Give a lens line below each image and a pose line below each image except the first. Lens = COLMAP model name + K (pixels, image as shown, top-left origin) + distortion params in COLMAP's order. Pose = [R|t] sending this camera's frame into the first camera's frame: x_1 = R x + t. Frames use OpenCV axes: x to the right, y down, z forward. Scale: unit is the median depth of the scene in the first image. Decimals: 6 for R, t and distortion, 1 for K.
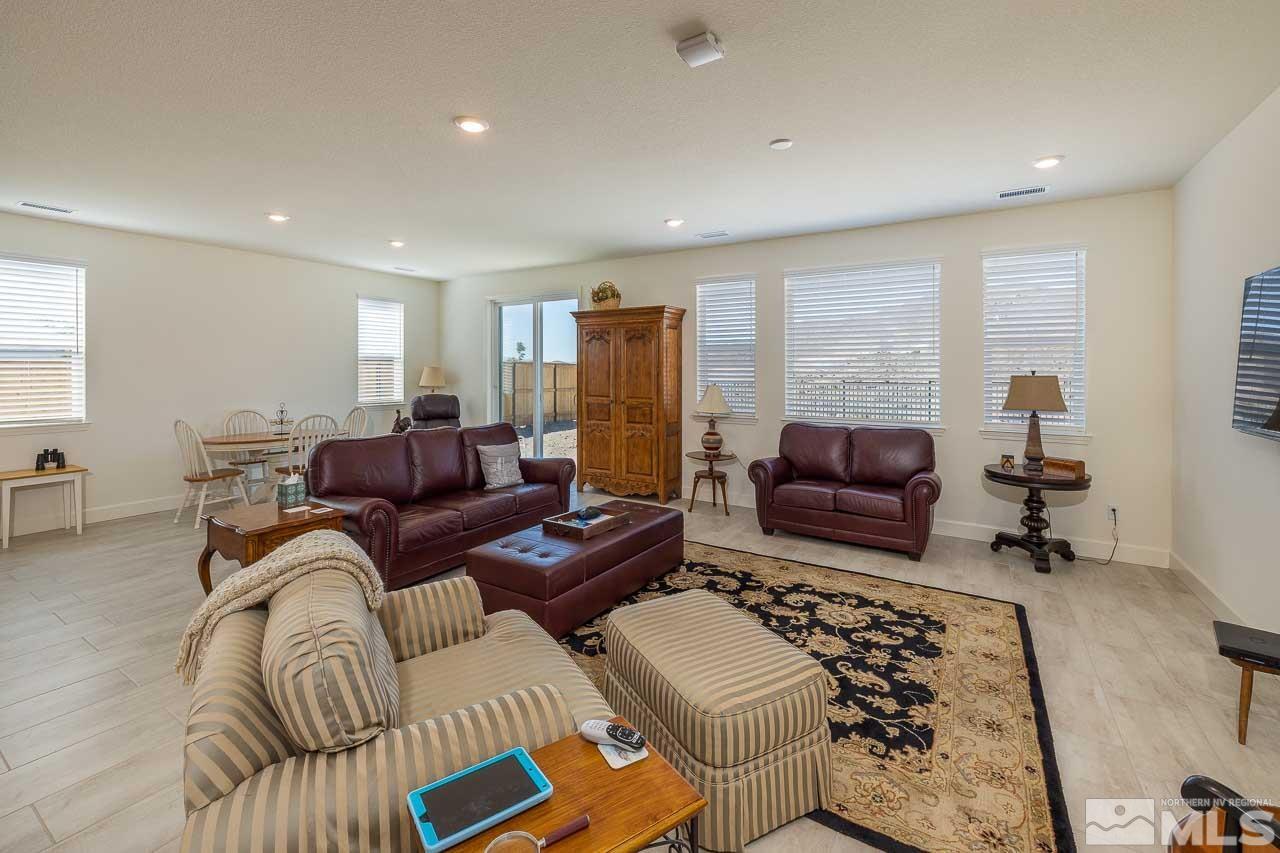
lens RADIAL K [[550.0, 0, 627.0], [0, 550.0, 372.3], [0, 0, 1]] dist [-0.002494, -0.000133]
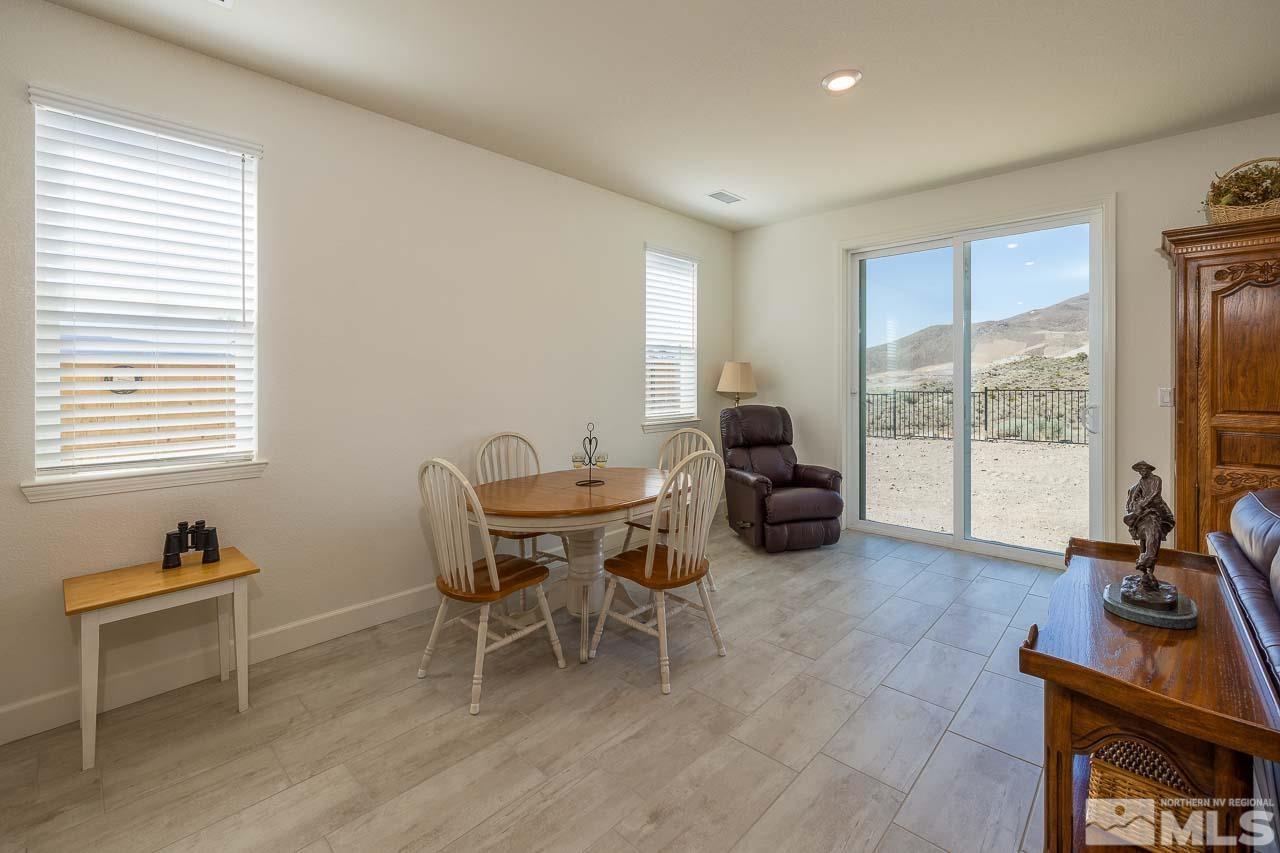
lens RADIAL K [[522.0, 0, 629.1], [0, 522.0, 380.8], [0, 0, 1]] dist [-0.001352, -0.000274]
pose [[0.981584, -0.007172, -0.190897, -0.798137], [0.006149, 0.999963, -0.005949, 0.031642], [0.190932, 0.004665, 0.981592, 0.846619]]
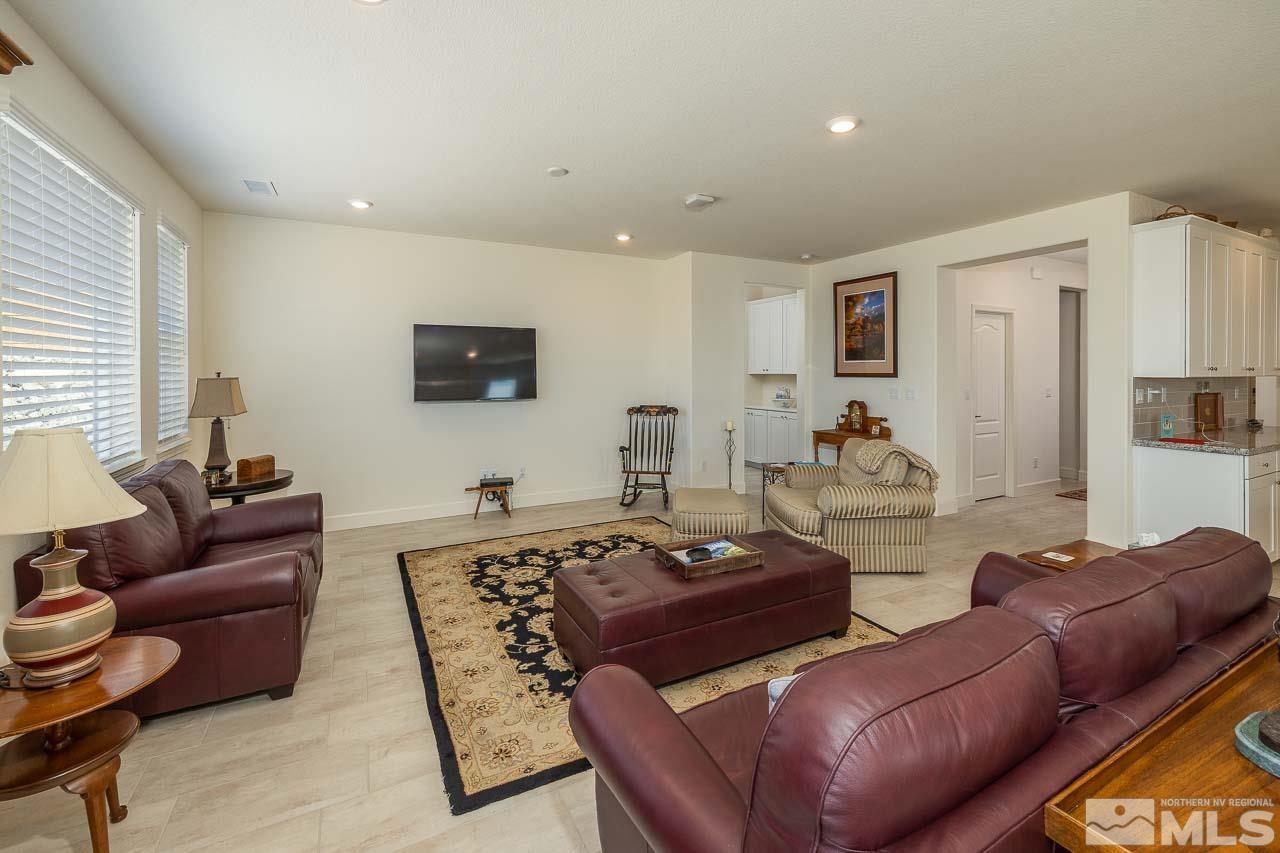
lens RADIAL K [[537.8, 0, 649.7], [0, 537.8, 376.5], [0, 0, 1]] dist [0.000059, -0.000106]
pose [[-0.883995, -0.004436, 0.467475, -0.354109], [0.001828, 0.999915, 0.012946, -0.006005], [-0.467492, 0.012299, -0.883912, 1.666483]]
